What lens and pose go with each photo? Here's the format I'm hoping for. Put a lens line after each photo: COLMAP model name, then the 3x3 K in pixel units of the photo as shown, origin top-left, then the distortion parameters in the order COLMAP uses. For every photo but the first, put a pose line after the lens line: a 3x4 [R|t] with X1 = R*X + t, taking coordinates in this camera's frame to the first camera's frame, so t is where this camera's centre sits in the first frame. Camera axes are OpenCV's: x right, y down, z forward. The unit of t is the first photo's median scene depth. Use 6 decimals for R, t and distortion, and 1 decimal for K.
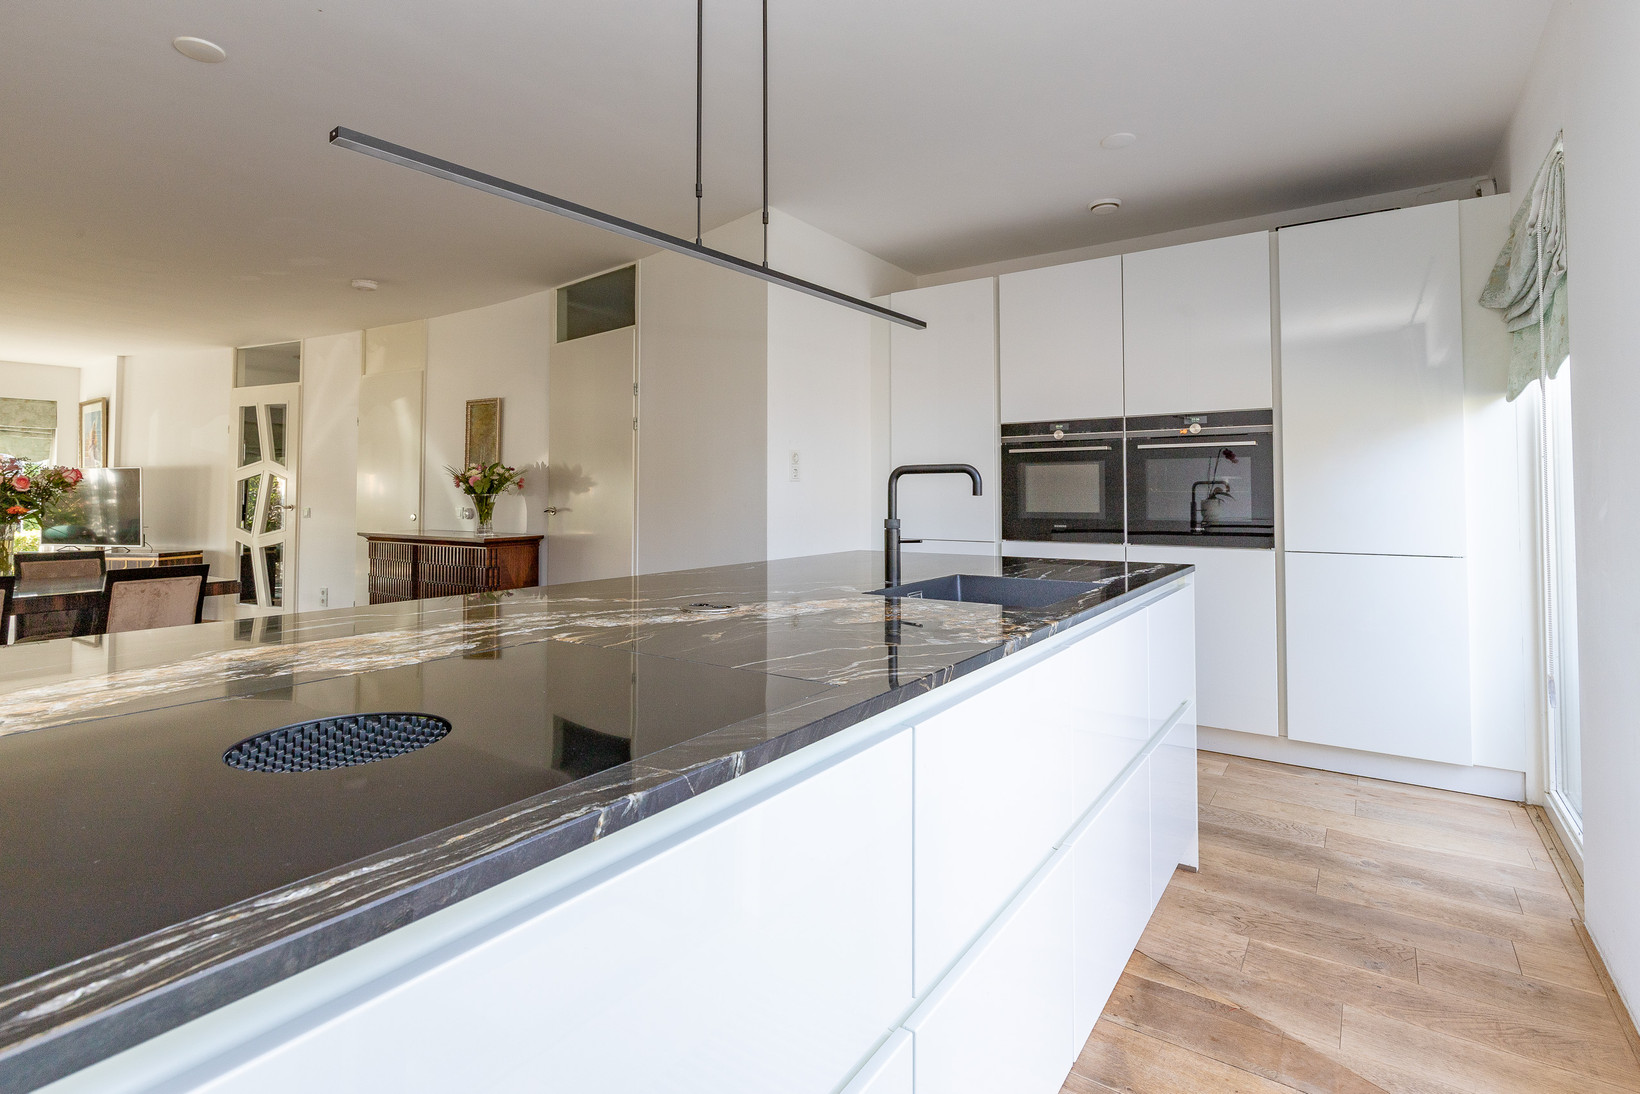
lens RADIAL K [[787.6, 0, 820.2], [0, 787.6, 467.8], [0, 0, 1]] dist [-0.001810, -0.000384]
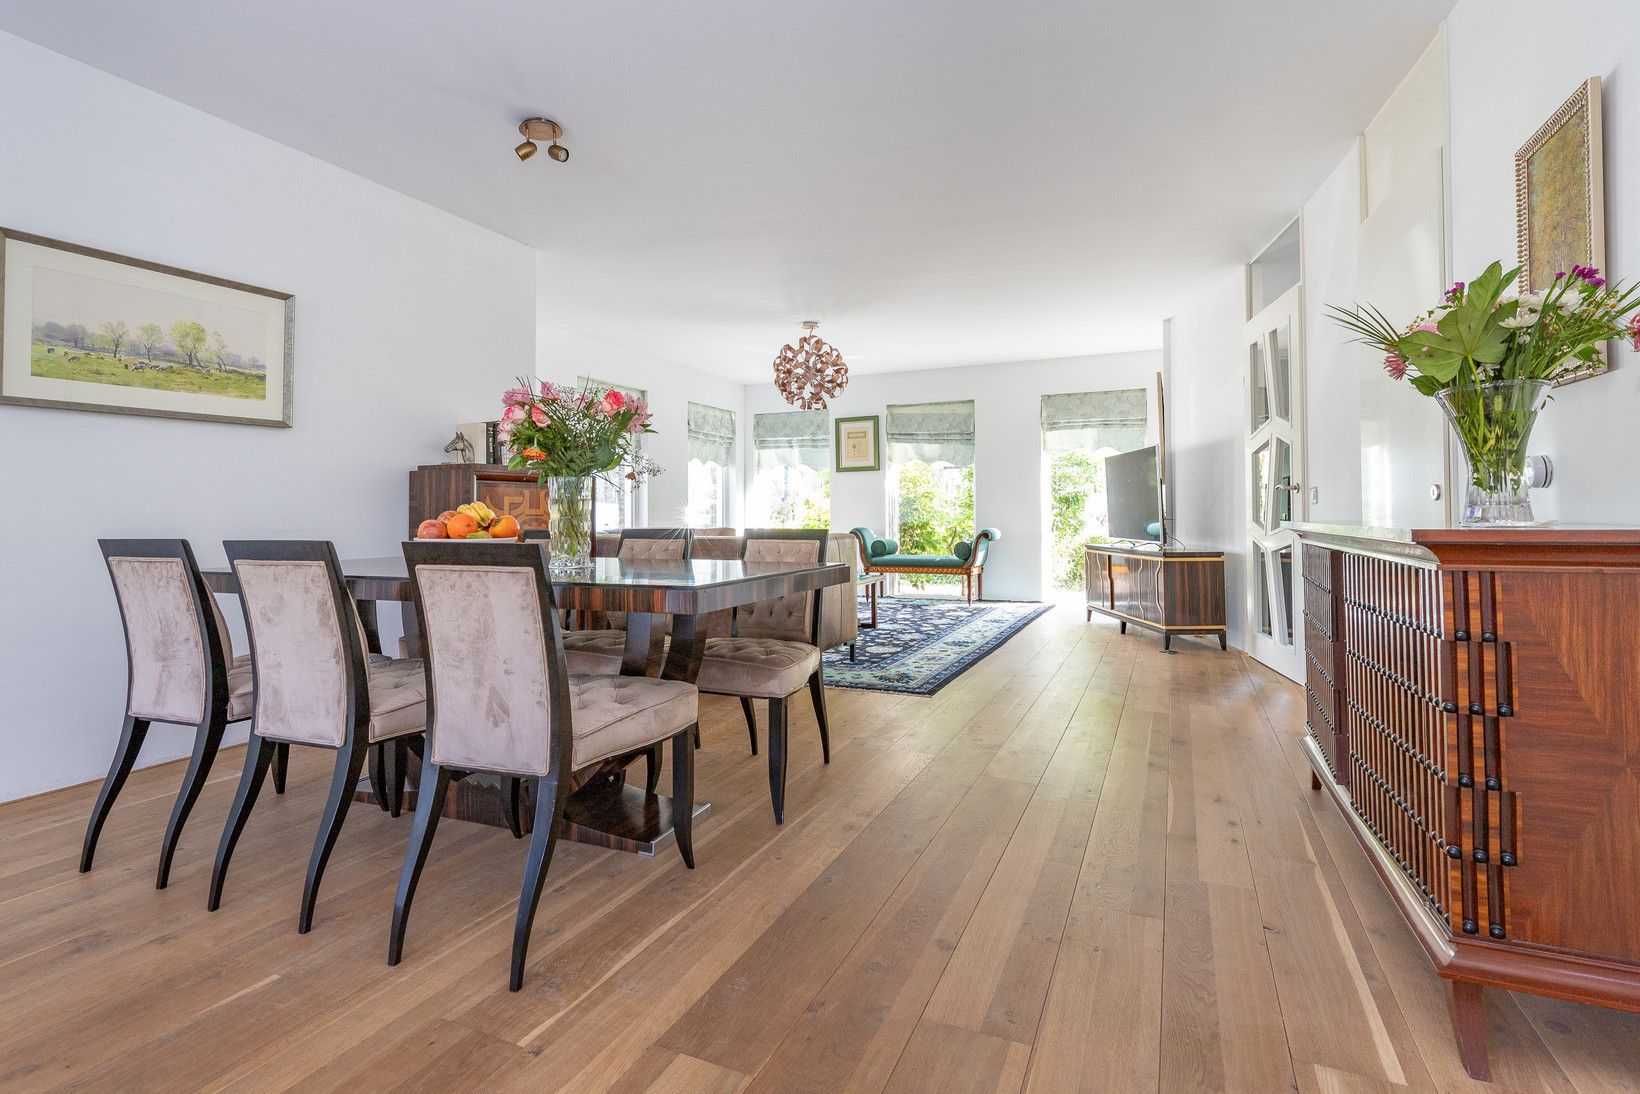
lens RADIAL K [[792.5, 0, 816.4], [0, 792.5, 496.6], [0, 0, 1]] dist [-0.000893, -0.000068]
pose [[0.181778, -0.020615, -0.983123, -0.228078], [0.038238, 0.999172, -0.013881, 0.087470], [0.982596, -0.035069, 0.182416, 0.878412]]
